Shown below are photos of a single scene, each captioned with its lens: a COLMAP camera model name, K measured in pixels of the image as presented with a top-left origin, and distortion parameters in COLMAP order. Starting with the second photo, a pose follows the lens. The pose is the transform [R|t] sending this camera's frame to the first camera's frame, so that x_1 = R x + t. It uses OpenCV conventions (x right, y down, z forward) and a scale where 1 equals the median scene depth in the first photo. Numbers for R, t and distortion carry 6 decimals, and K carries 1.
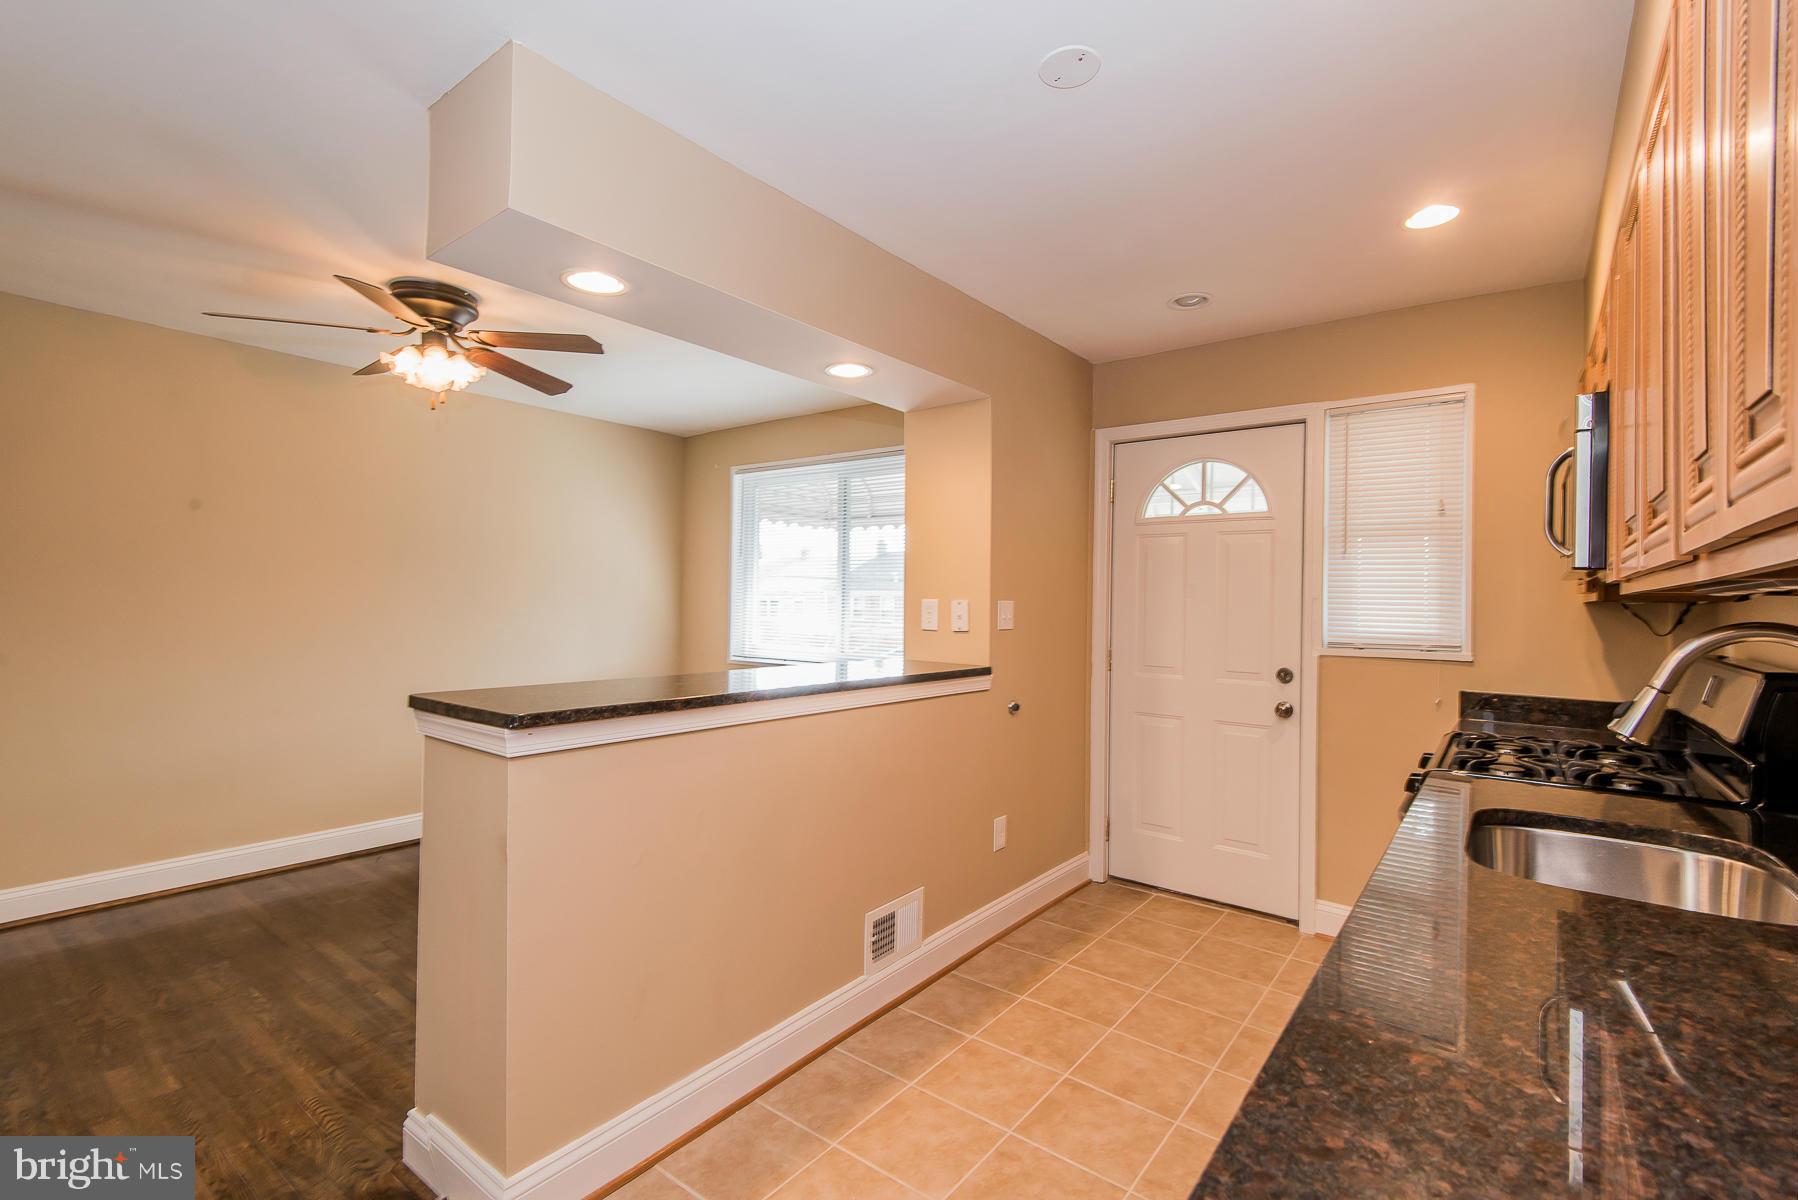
lens RADIAL K [[806.9, 0, 904.1], [0, 806.9, 592.1], [0, 0, 1]] dist [0.020845, -0.000681]
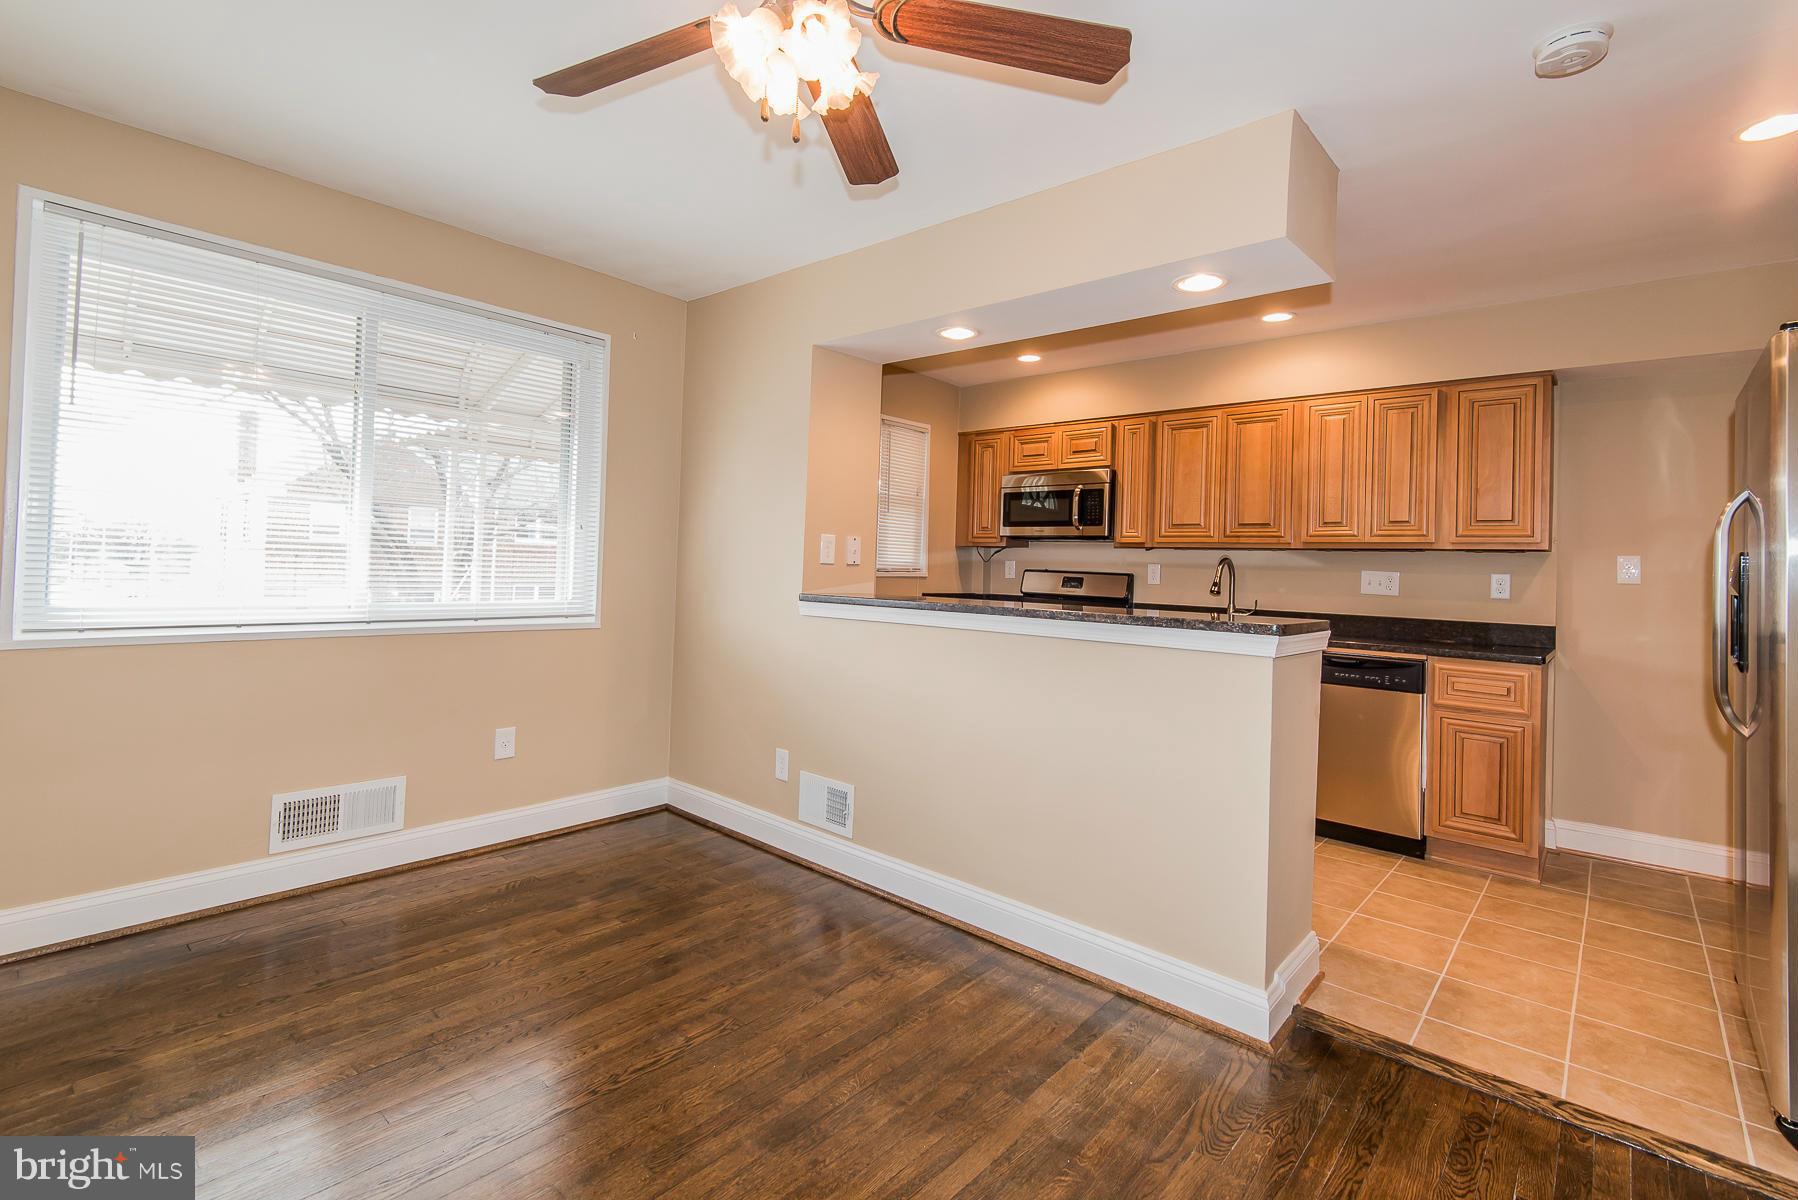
lens RADIAL K [[811.2, 0, 909.0], [0, 811.2, 549.7], [0, 0, 1]] dist [0.022764, -0.000115]
pose [[0.066203, 0.006247, 0.997787, -1.011821], [-0.040689, 0.999166, -0.003556, 0.028395], [-0.996976, -0.040363, 0.066402, 0.829675]]
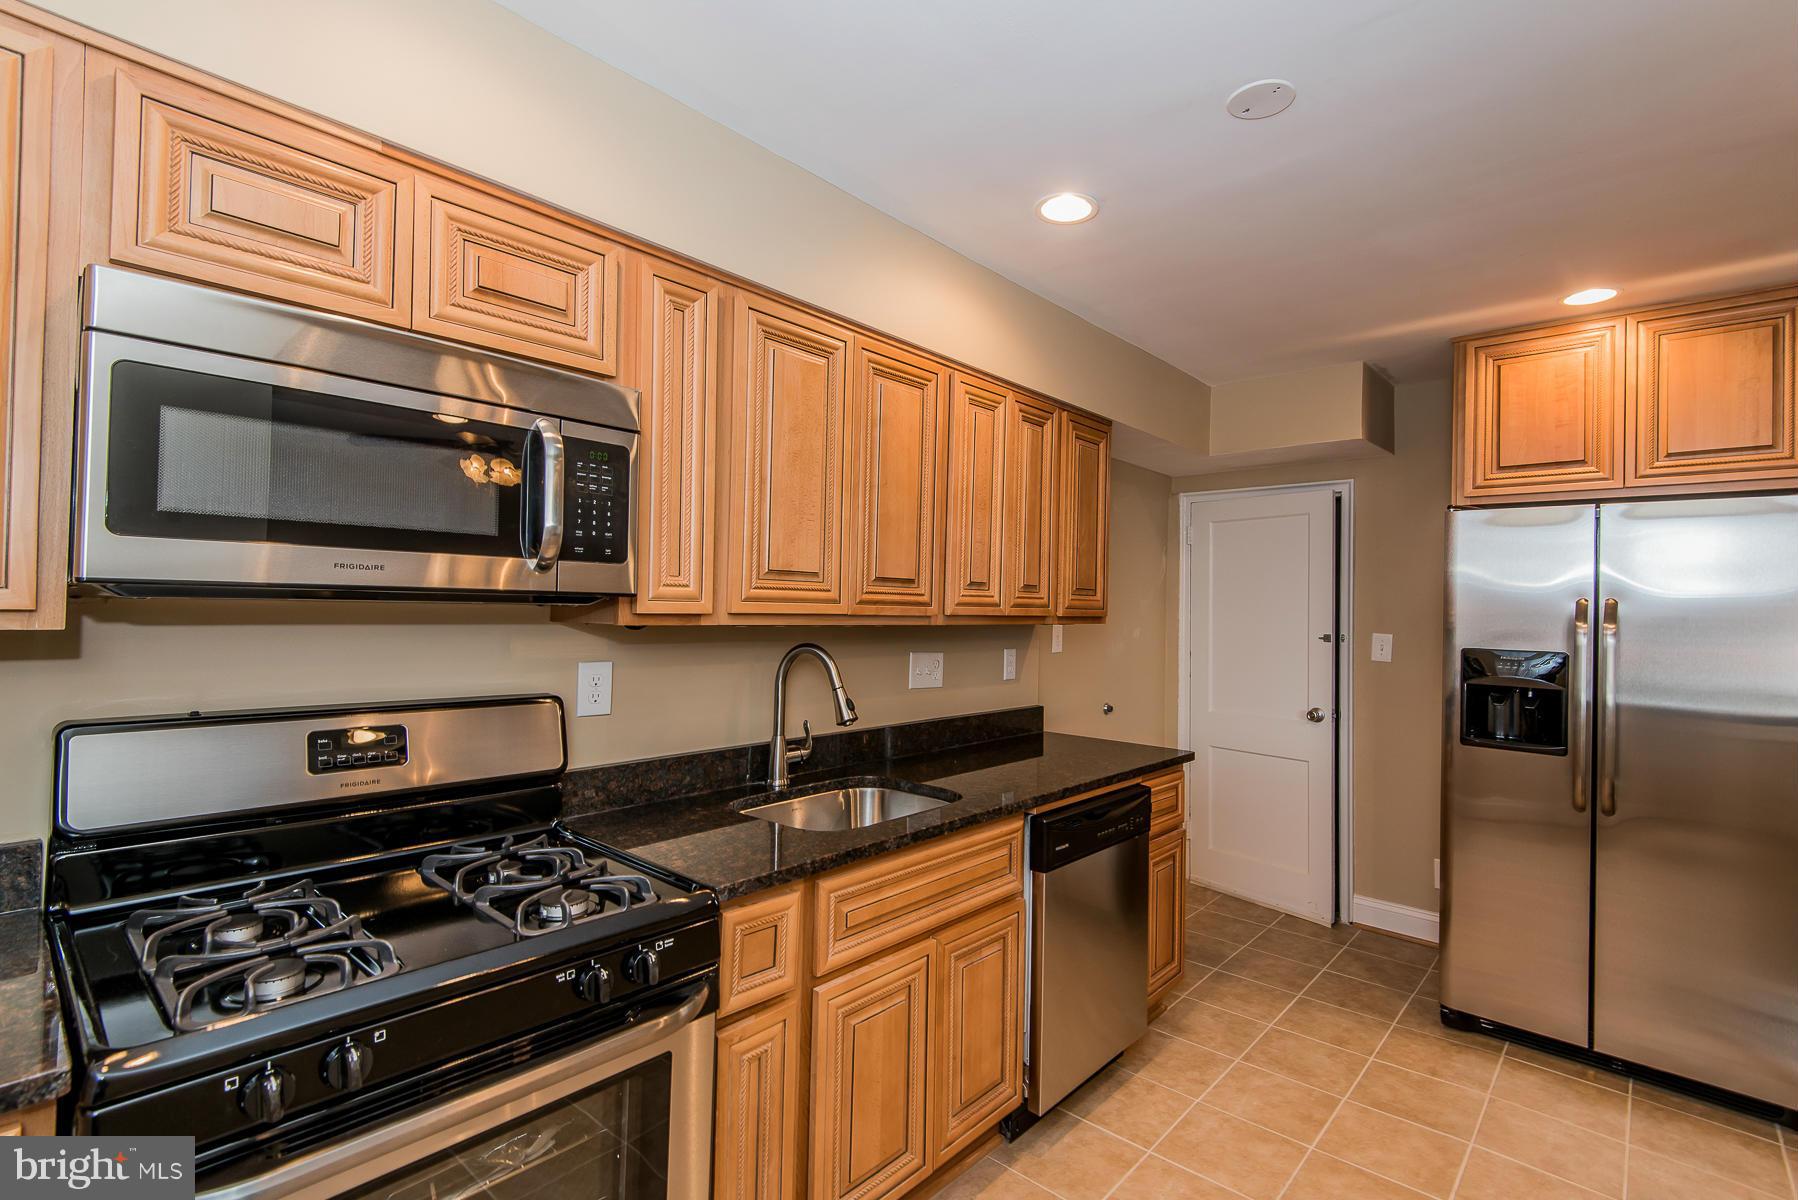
lens RADIAL K [[831.6, 0, 859.9], [0, 831.6, 598.3], [0, 0, 1]] dist [0.017939, -0.000502]
pose [[-0.994601, -0.031090, 0.099009, 0.289500], [-0.033332, 0.999222, -0.021066, -0.008856], [-0.098277, -0.024252, -0.994864, 1.047338]]
